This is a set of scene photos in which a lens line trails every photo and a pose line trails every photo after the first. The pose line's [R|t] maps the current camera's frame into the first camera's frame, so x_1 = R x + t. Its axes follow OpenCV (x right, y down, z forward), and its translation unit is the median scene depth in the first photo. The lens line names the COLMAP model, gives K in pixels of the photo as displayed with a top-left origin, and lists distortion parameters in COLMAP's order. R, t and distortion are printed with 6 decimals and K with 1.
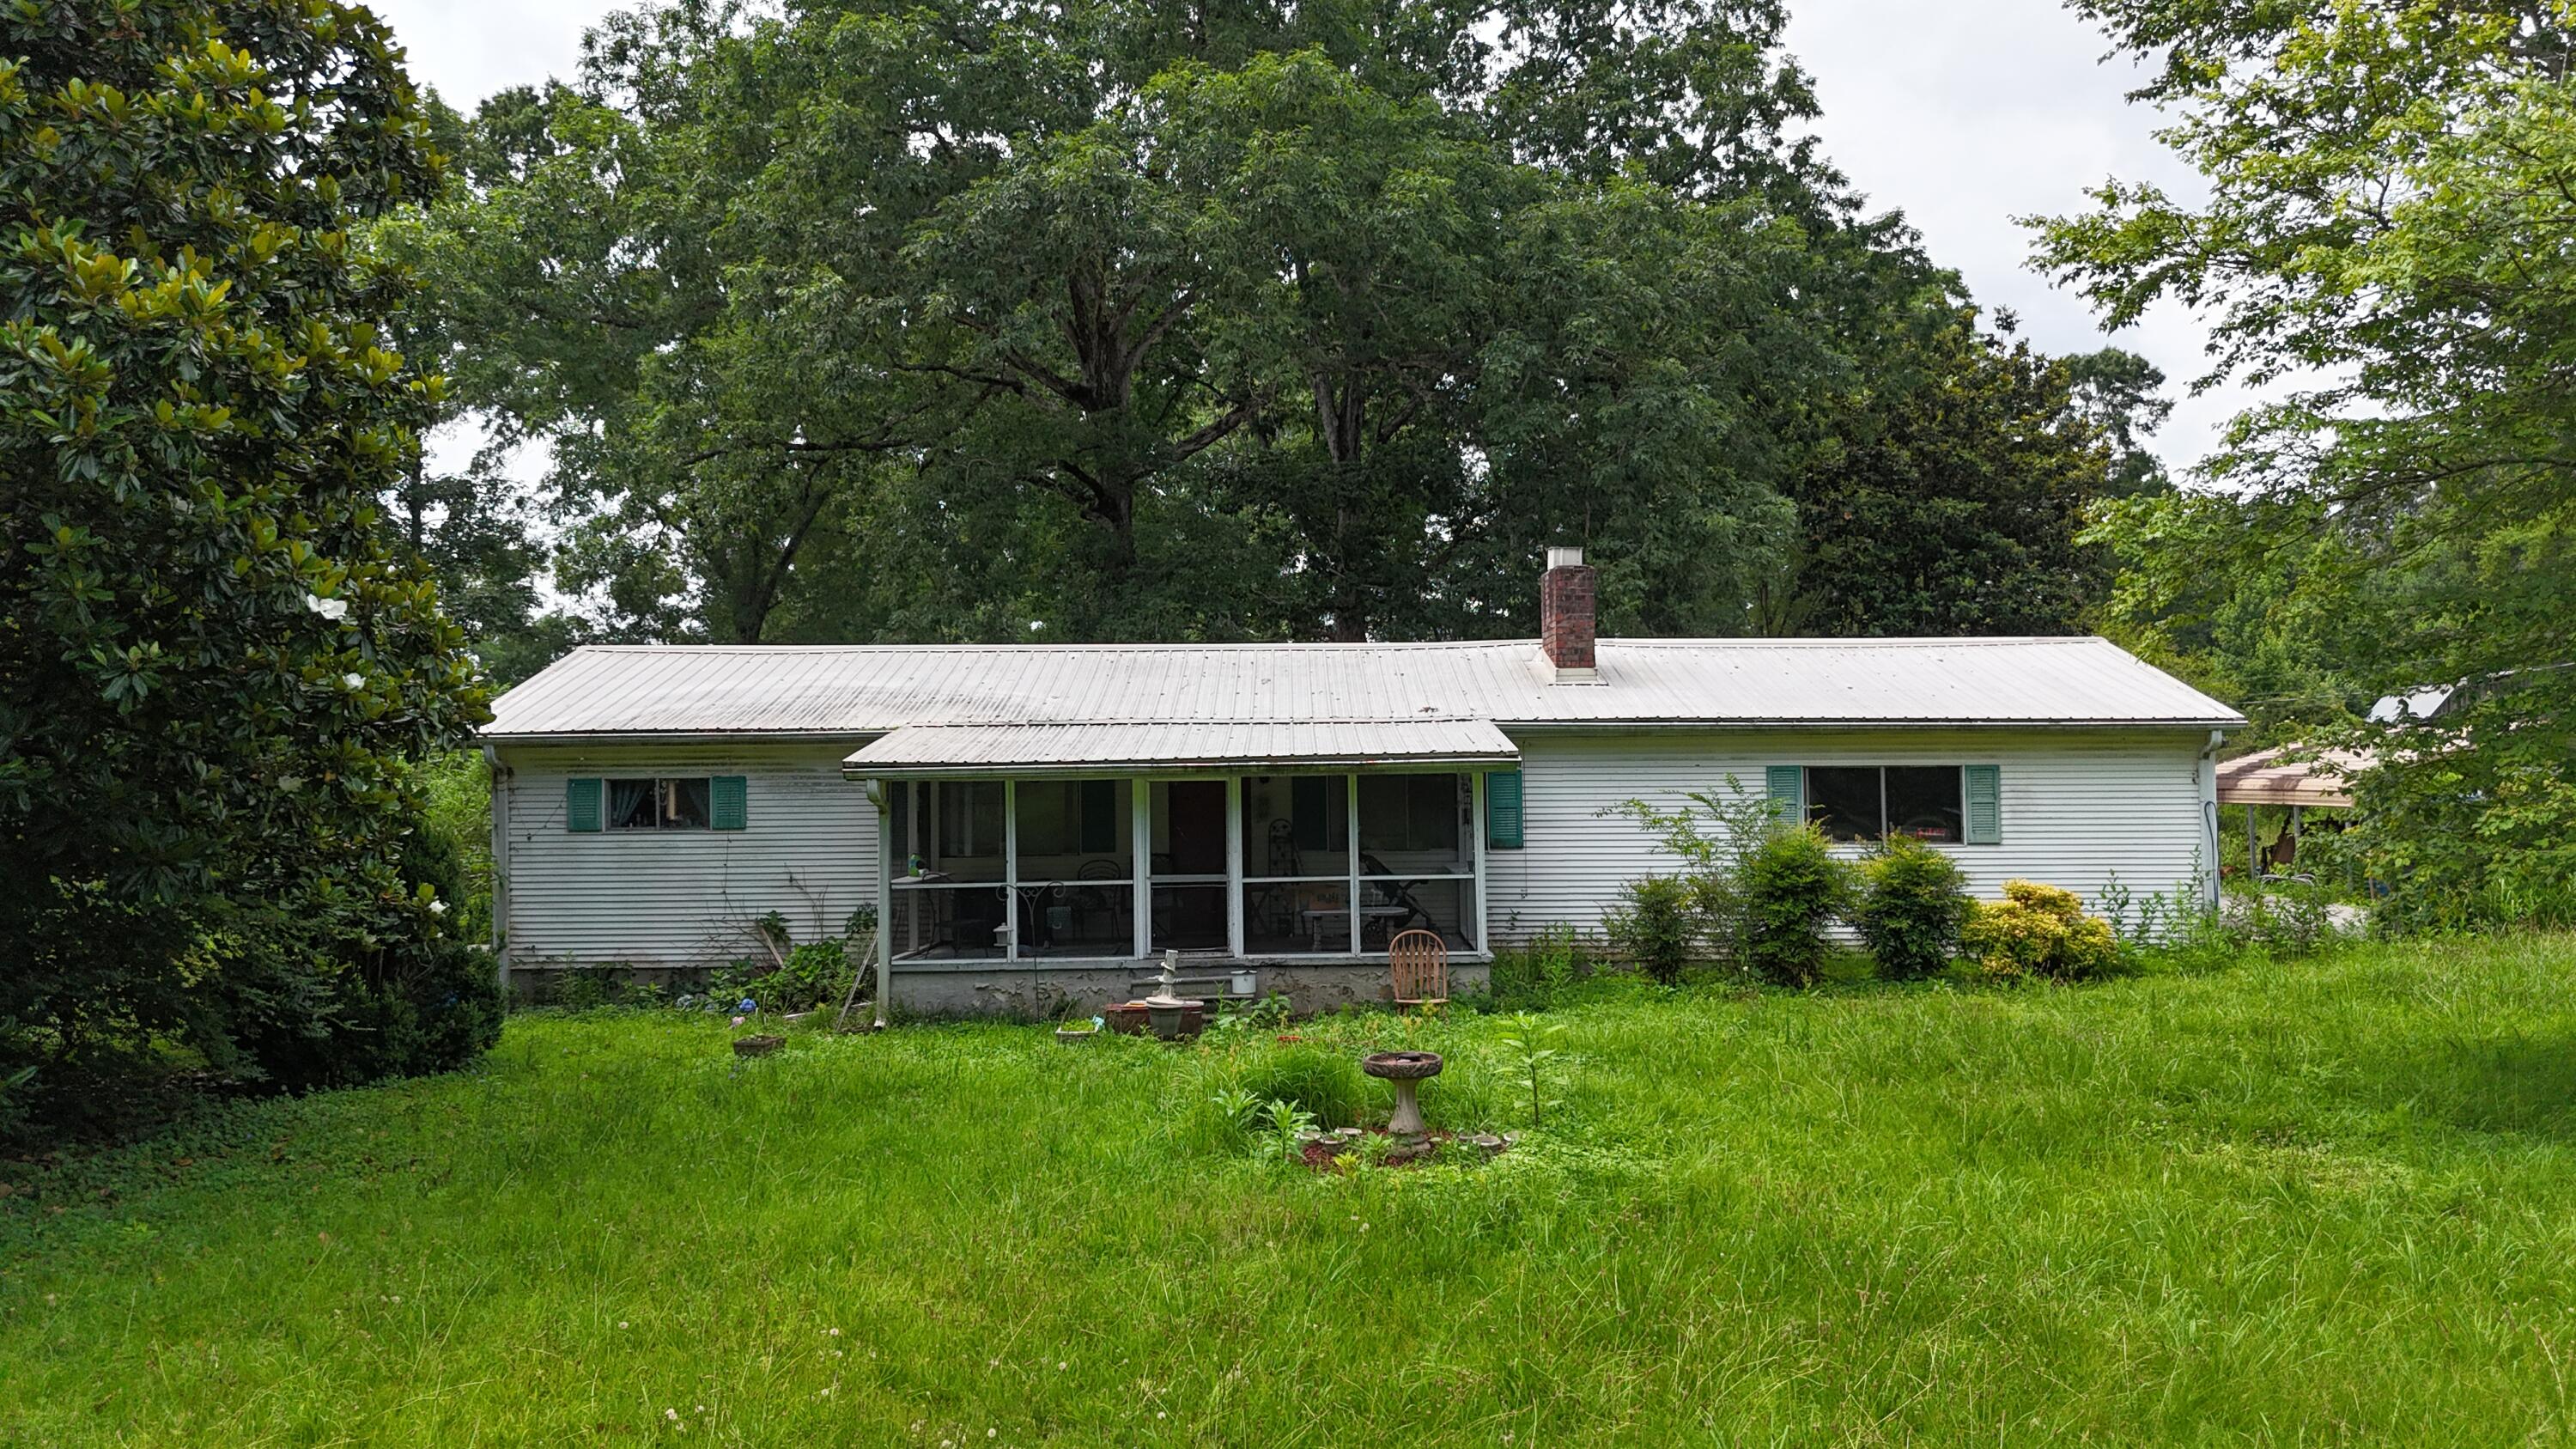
lens RADIAL K [[1918.9, 0, 1288.0], [0, 1918.9, 724.5], [0, 0, 1]] dist [0.121228, -0.134905]
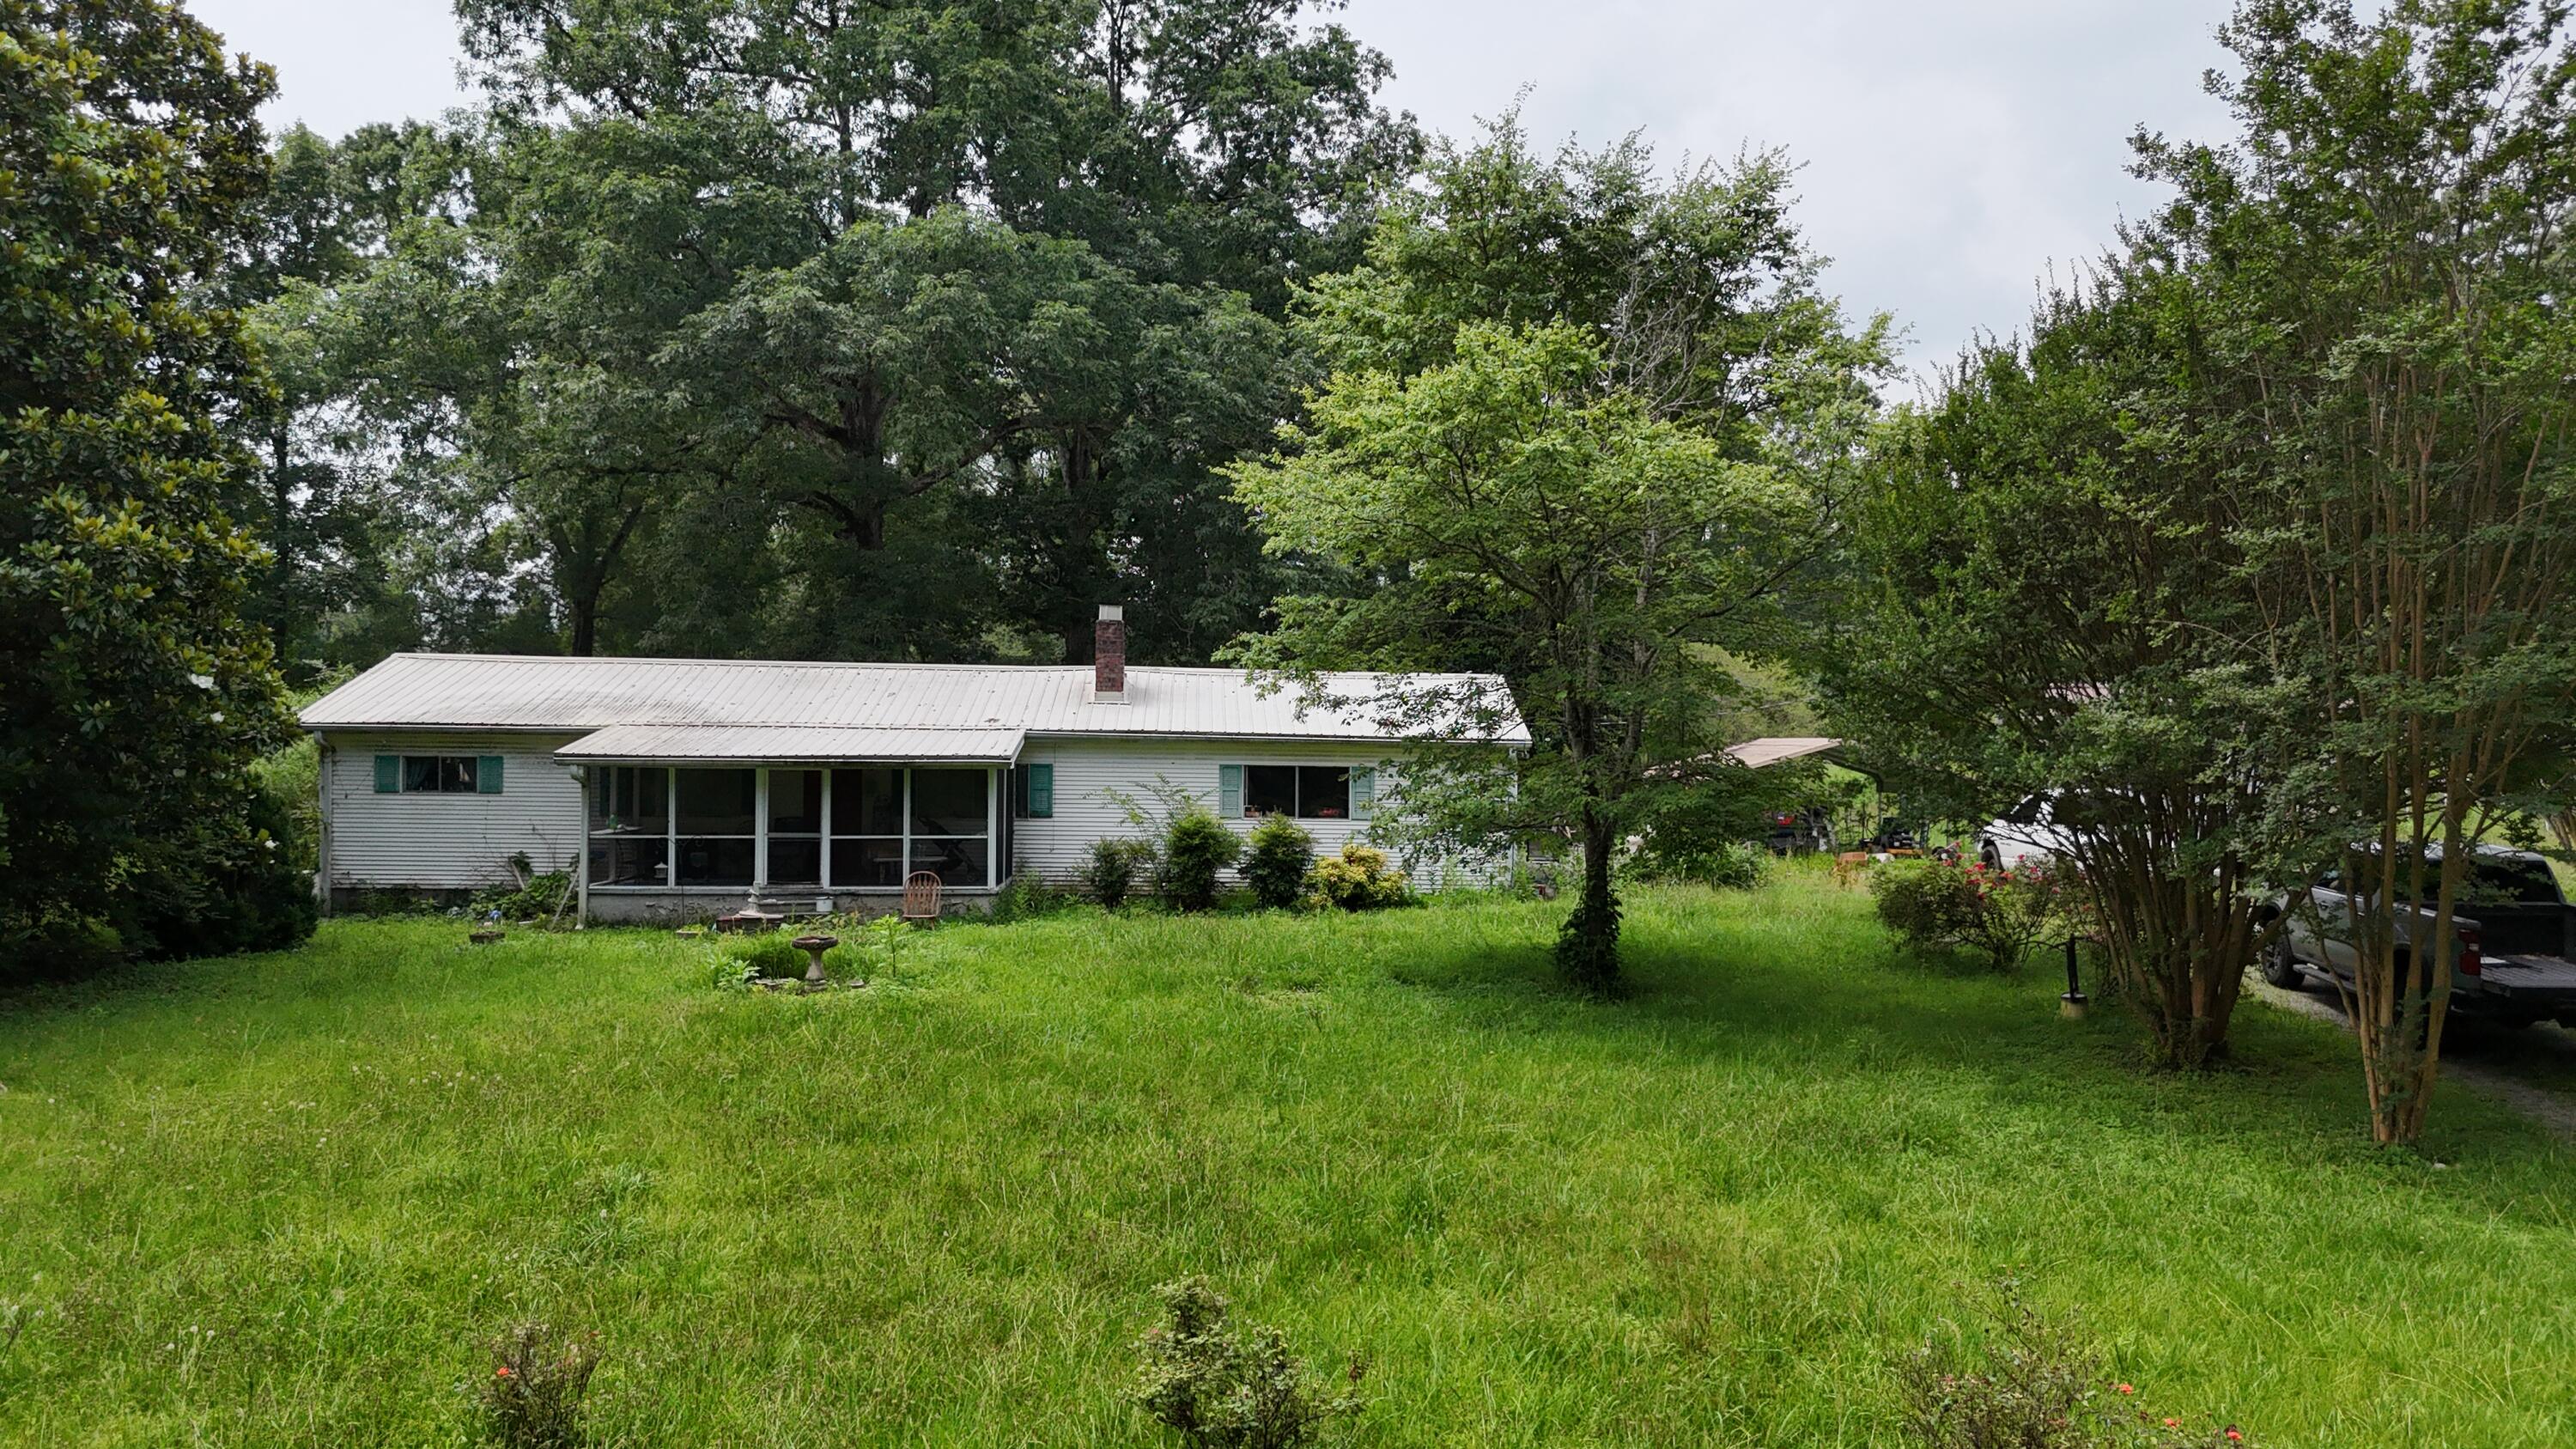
lens RADIAL K [[1945.3, 0, 1288.0], [0, 1945.3, 724.5], [0, 0, 1]] dist [0.113207, -0.103624]
pose [[0.998756, 0.023086, 0.044203, 0.263066], [-0.024219, 0.999387, 0.025284, -0.053755], [-0.043592, -0.026323, 0.998703, -0.539070]]
